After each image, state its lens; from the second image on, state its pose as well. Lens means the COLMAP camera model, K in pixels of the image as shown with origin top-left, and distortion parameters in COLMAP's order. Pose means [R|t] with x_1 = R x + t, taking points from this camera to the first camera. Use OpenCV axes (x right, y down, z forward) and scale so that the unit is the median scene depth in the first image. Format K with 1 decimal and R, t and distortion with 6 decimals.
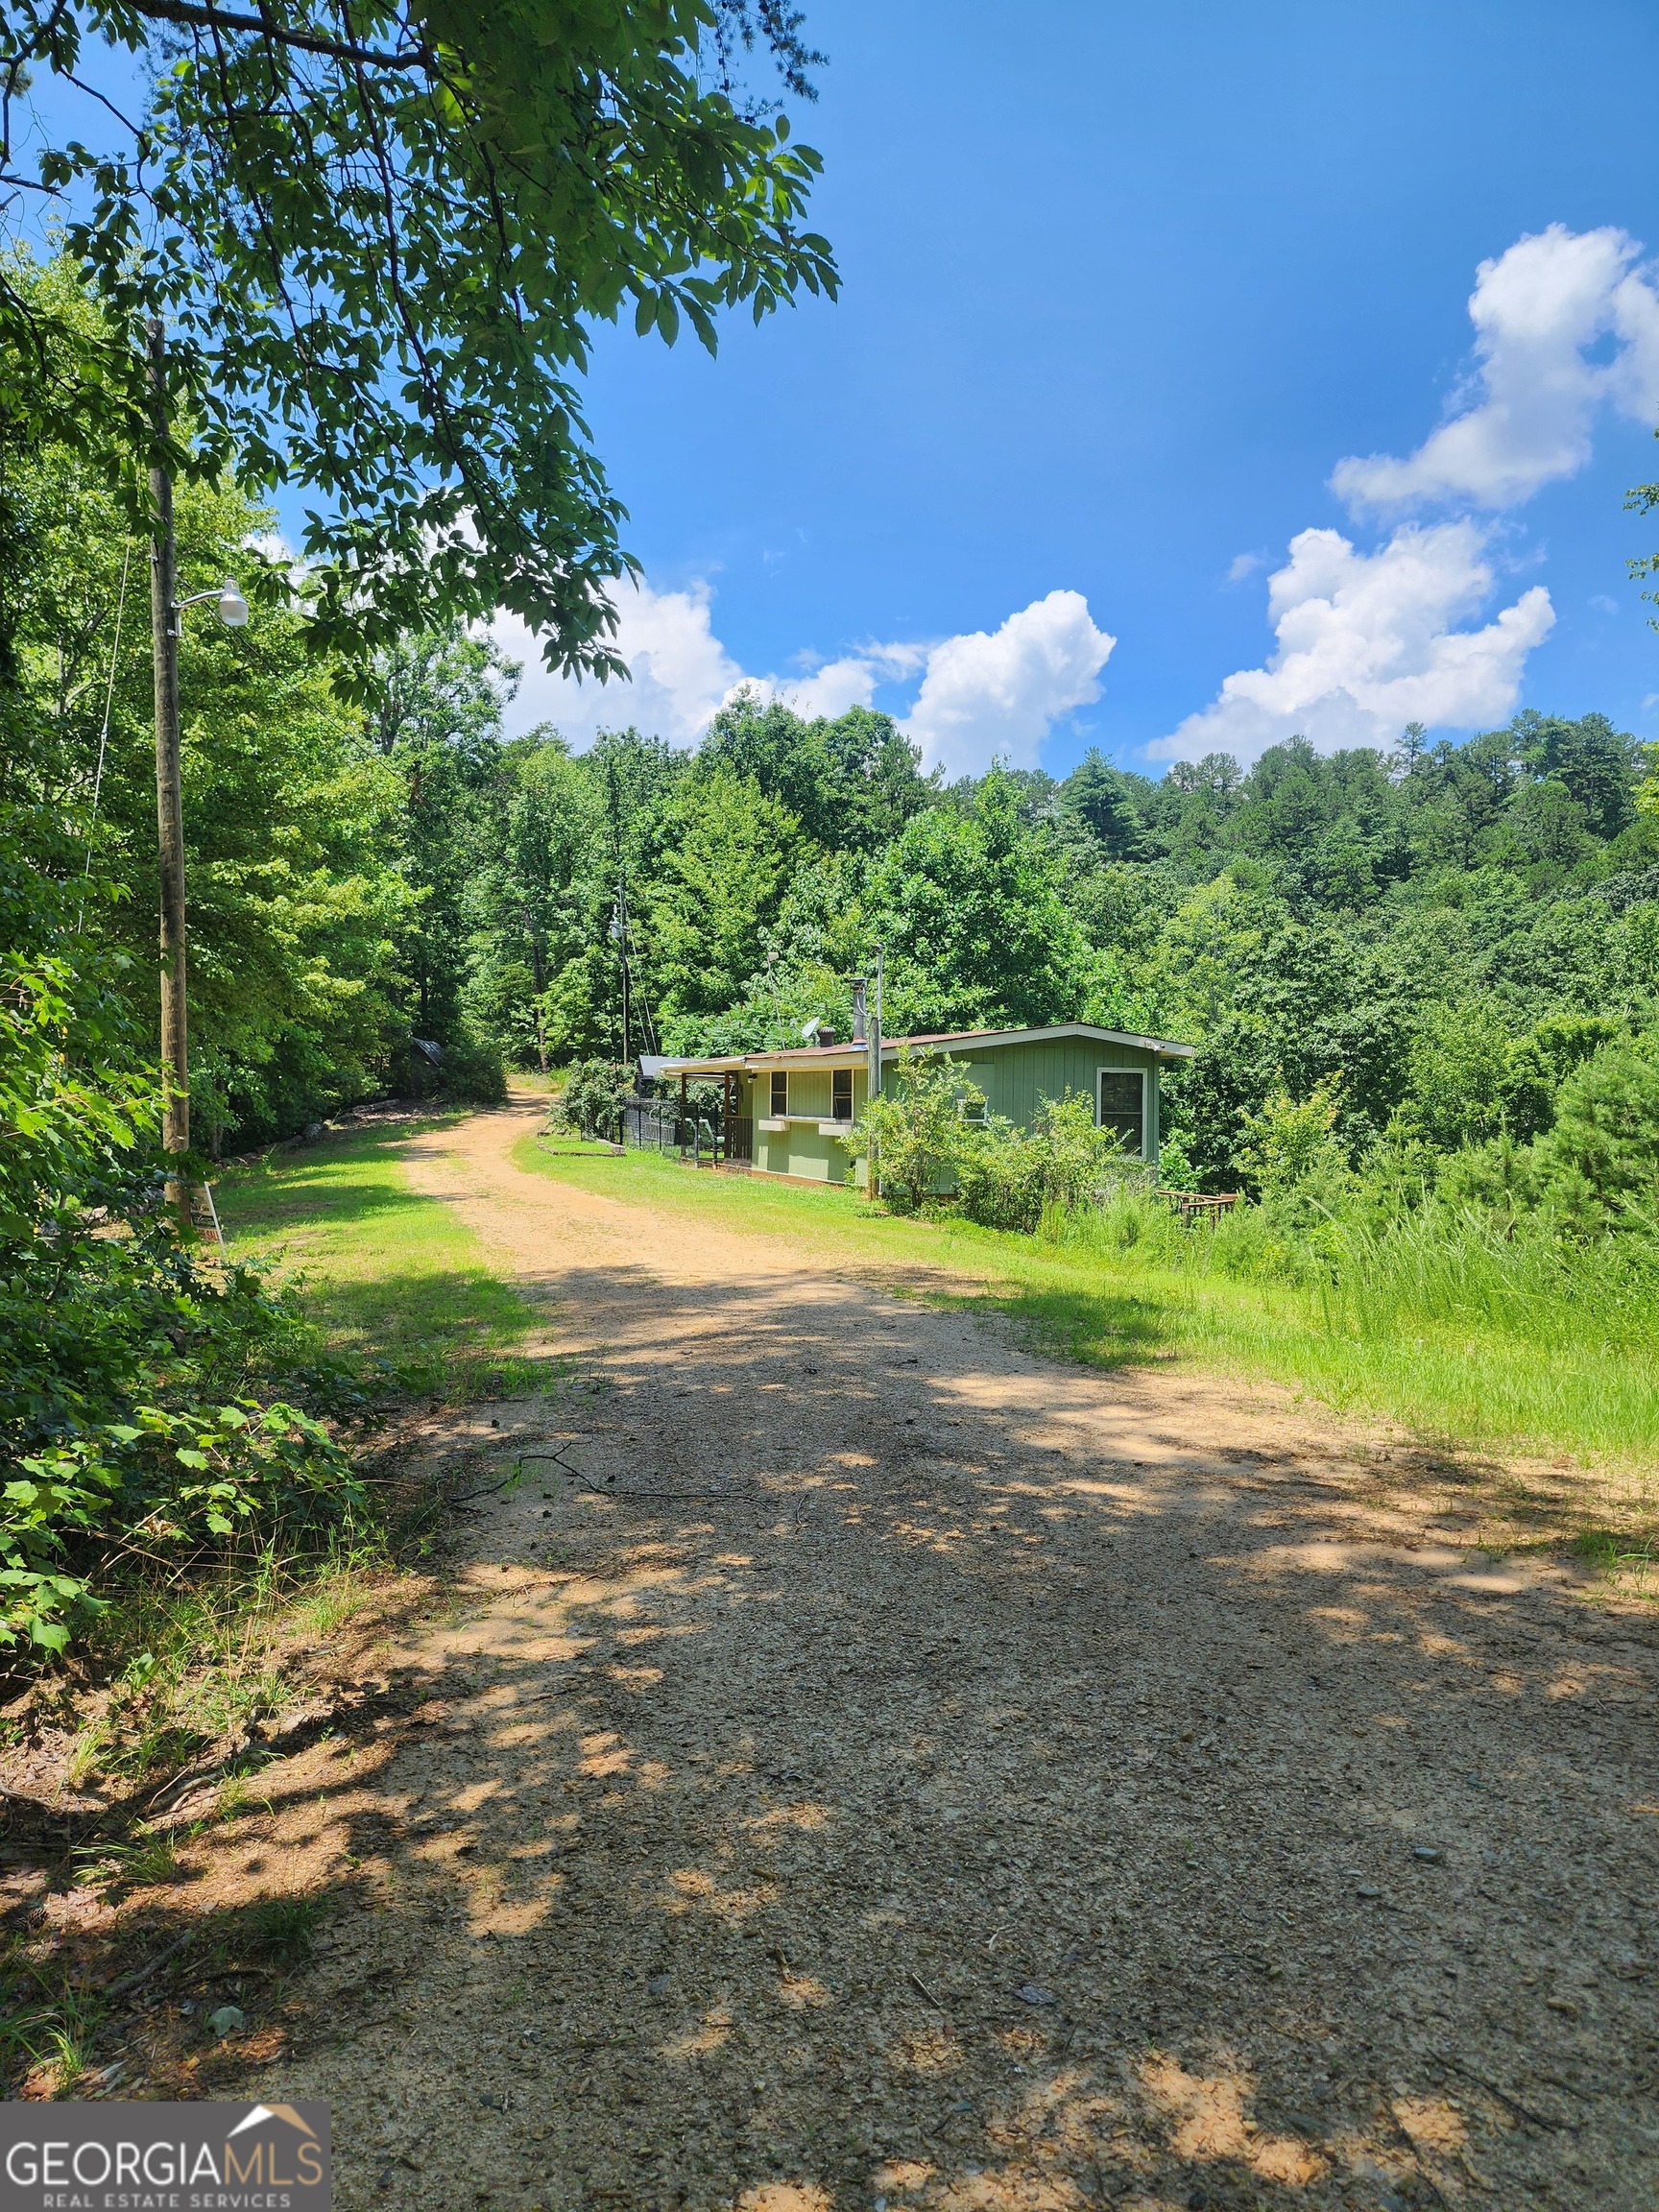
lens RADIAL K [[1484.7, 0, 829.5], [0, 1484.7, 1106.0], [0, 0, 1]] dist [0.000440, -0.000070]
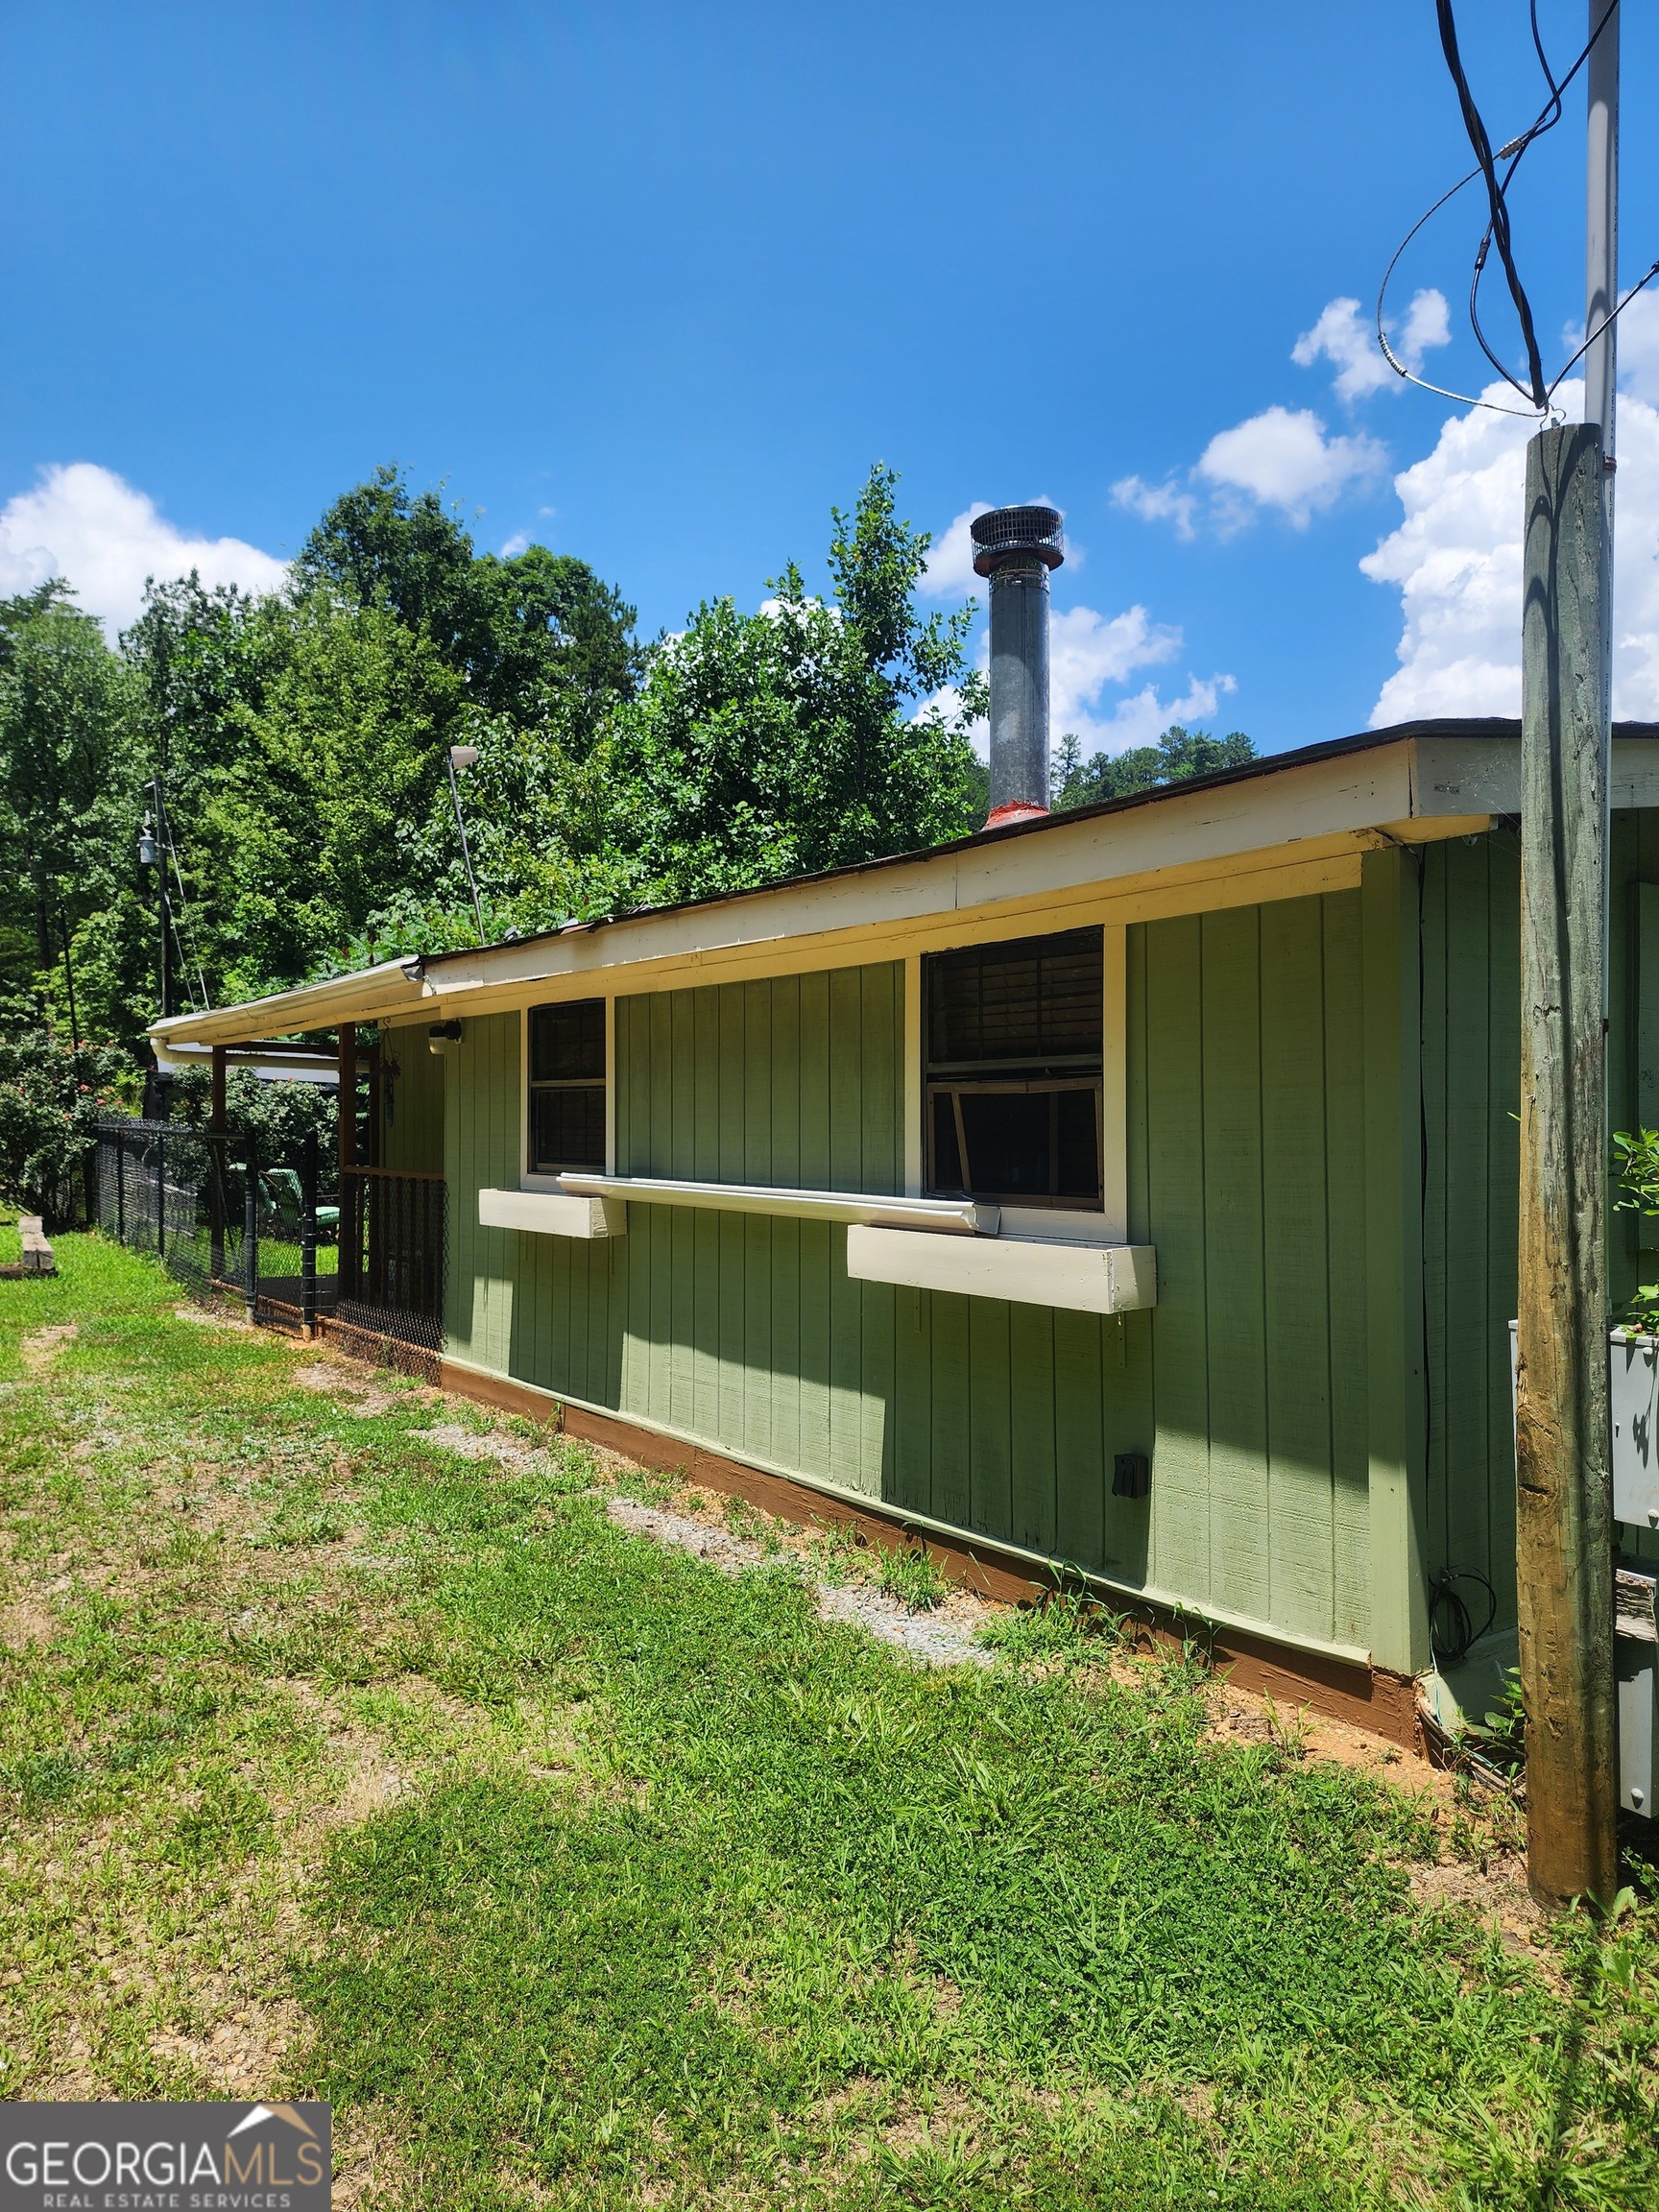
lens RADIAL K [[1335.5, 0, 830.5], [0, 1335.5, 1076.5], [0, 0, 1]] dist [-0.003451, -0.000279]
pose [[0.959355, -0.004281, 0.282168, -0.032310], [0.014579, 0.999301, -0.034409, -0.000912], [-0.281824, 0.037124, 0.958748, 0.445713]]
